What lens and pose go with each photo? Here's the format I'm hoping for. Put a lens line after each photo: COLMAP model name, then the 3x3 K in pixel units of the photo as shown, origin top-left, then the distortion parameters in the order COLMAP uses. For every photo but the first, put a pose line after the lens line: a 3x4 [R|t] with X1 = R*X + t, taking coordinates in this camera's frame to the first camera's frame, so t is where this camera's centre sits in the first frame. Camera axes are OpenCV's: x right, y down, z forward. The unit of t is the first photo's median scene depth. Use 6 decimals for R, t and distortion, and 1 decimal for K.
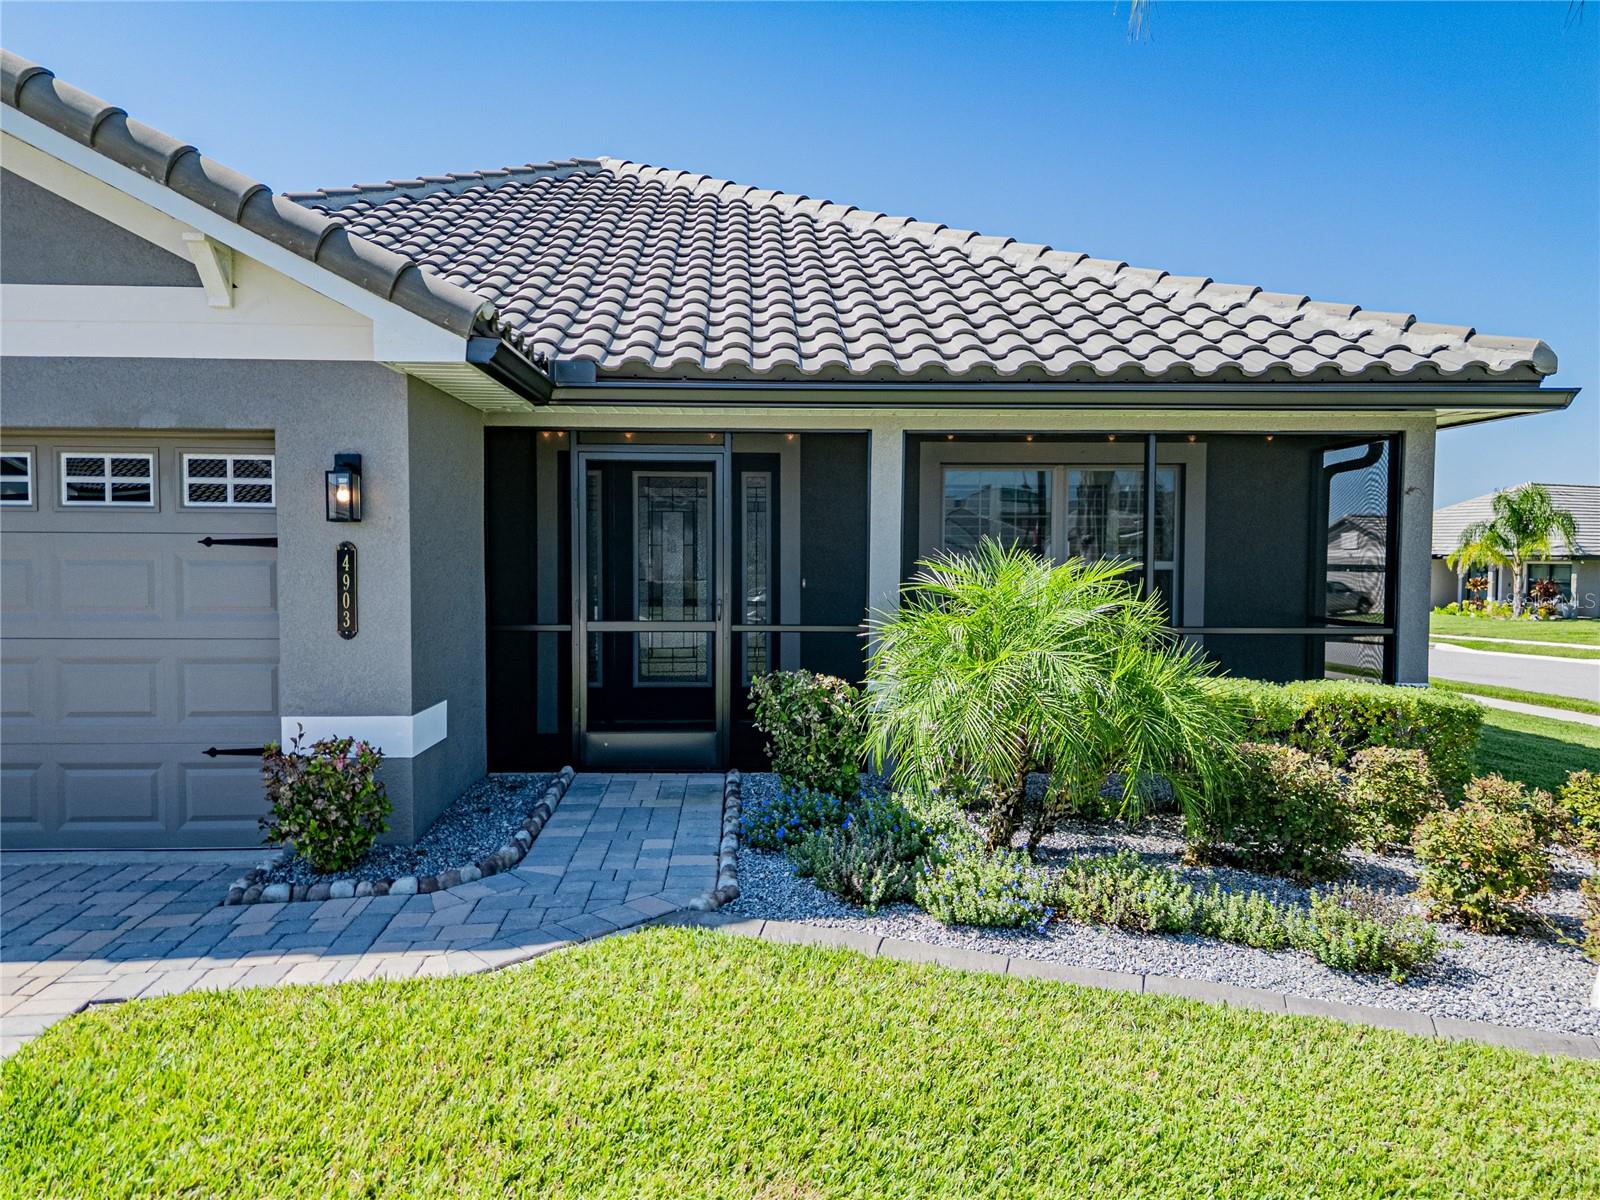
lens RADIAL K [[1136.9, 0, 800.0], [0, 1136.9, 600.0], [0, 0, 1]] dist [0.001208, 0.000678]
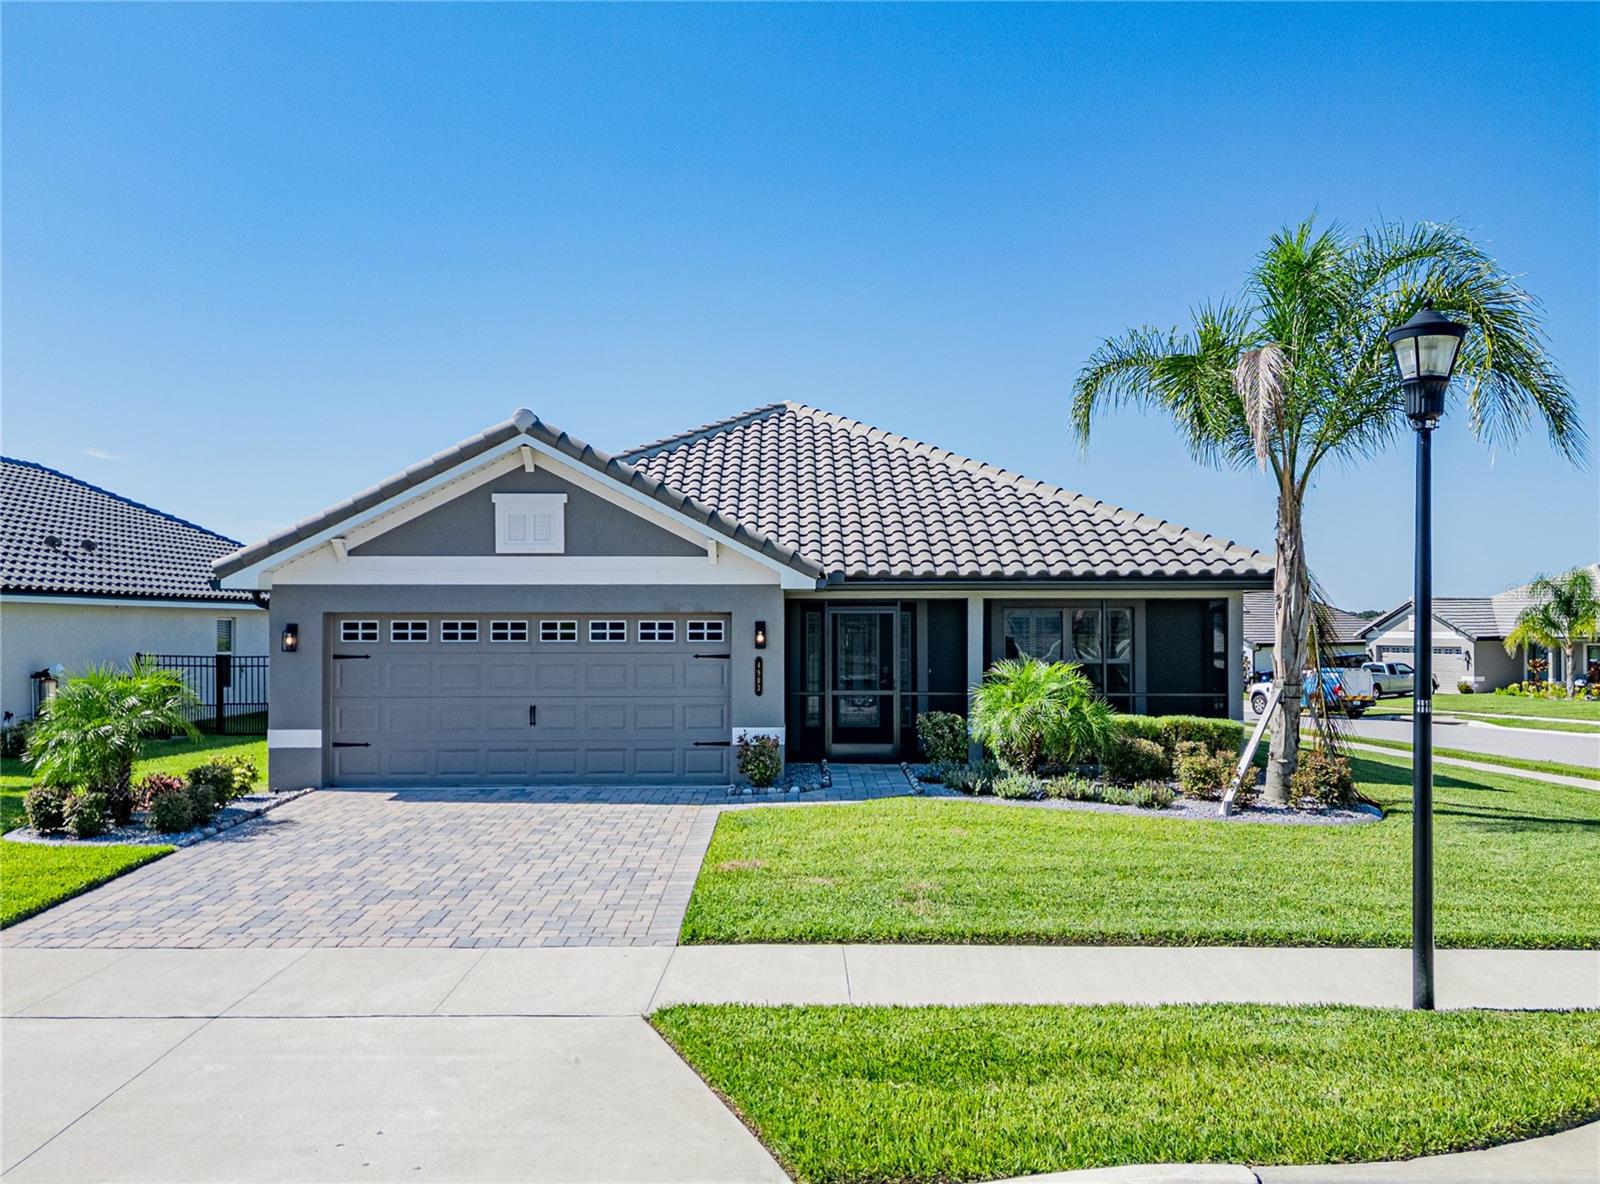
lens RADIAL K [[1254.5, 0, 798.1], [0, 1254.5, 624.3], [0, 0, 1]] dist [0.051167, -0.001501]
pose [[0.998993, -0.004737, -0.044611, -0.186494], [0.002672, 0.998926, -0.046249, 0.005008], [0.044782, 0.046083, 0.997933, -1.677409]]
